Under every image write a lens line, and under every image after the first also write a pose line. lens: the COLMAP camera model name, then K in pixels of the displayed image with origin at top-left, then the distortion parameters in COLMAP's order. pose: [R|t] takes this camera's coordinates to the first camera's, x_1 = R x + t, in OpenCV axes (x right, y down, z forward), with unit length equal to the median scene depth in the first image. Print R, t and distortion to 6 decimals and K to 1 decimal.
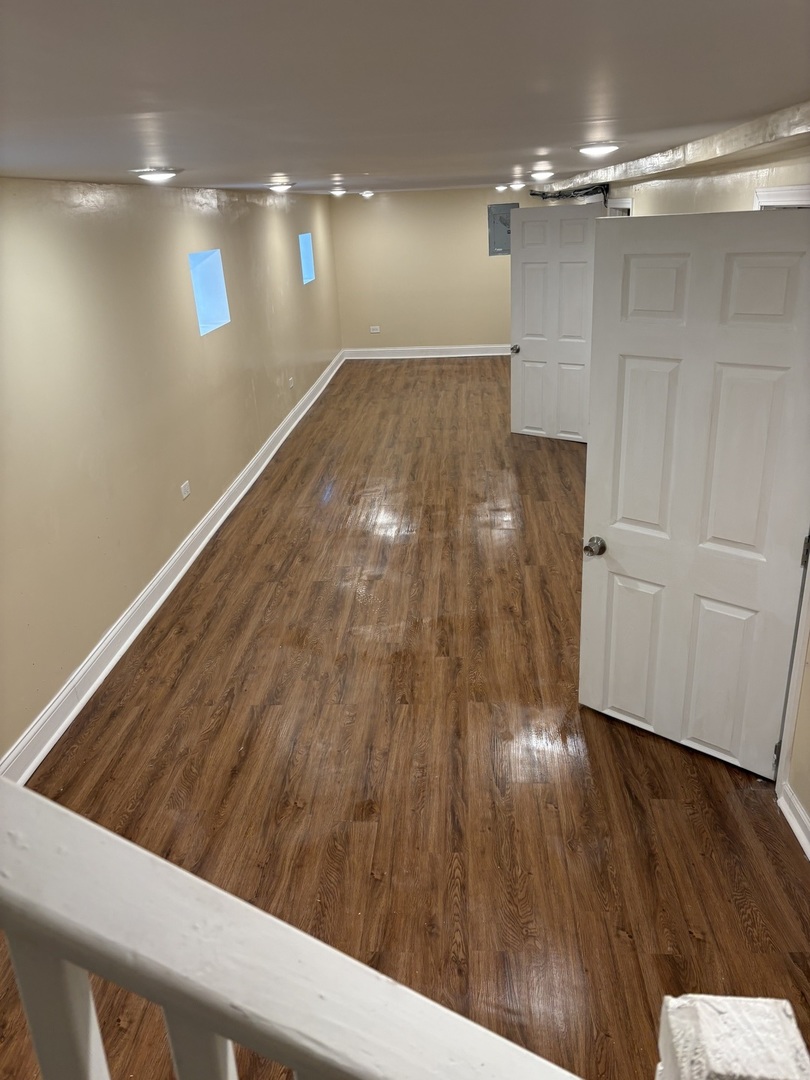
lens RADIAL K [[818.5, 0, 405.0], [0, 818.5, 540.0], [0, 0, 1]] dist [0.000276, 0.000361]
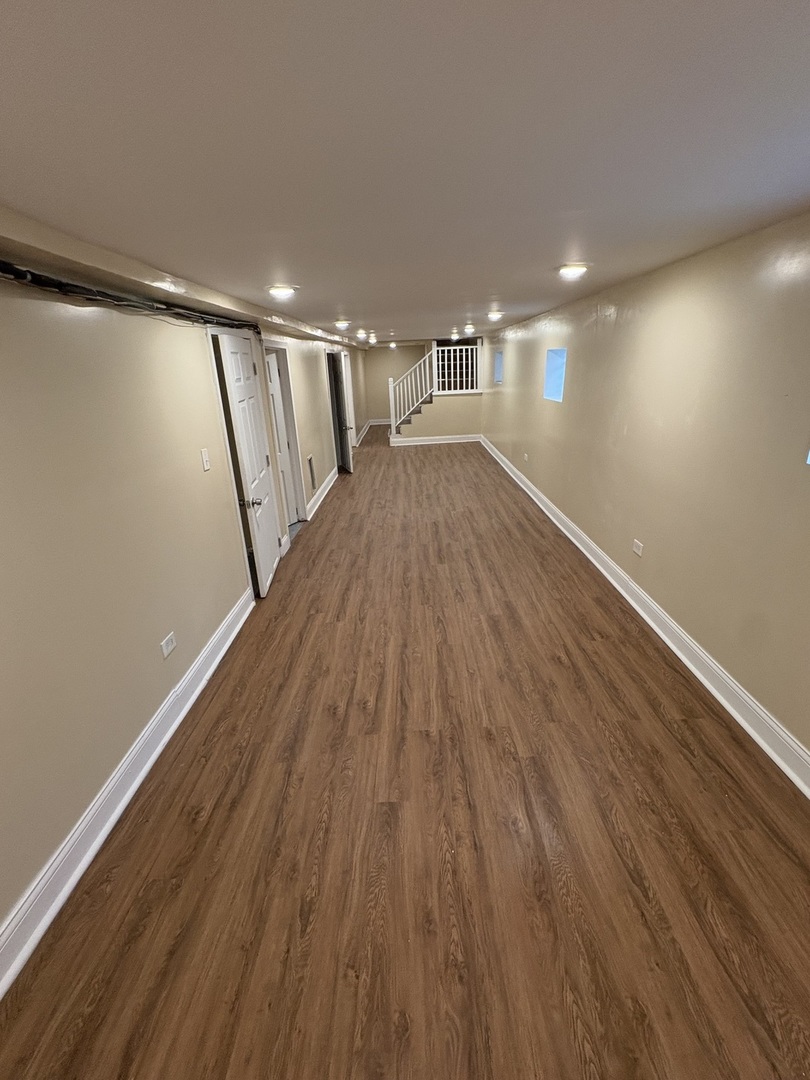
lens RADIAL K [[479.9, 0, 405.0], [0, 479.9, 540.0], [0, 0, 1]] dist [0.001423, 0.000242]
pose [[-0.993784, 0.109462, -0.020271, 0.074646], [0.068064, 0.741540, 0.667447, -0.559876], [0.088091, 0.661919, -0.744381, 1.496385]]
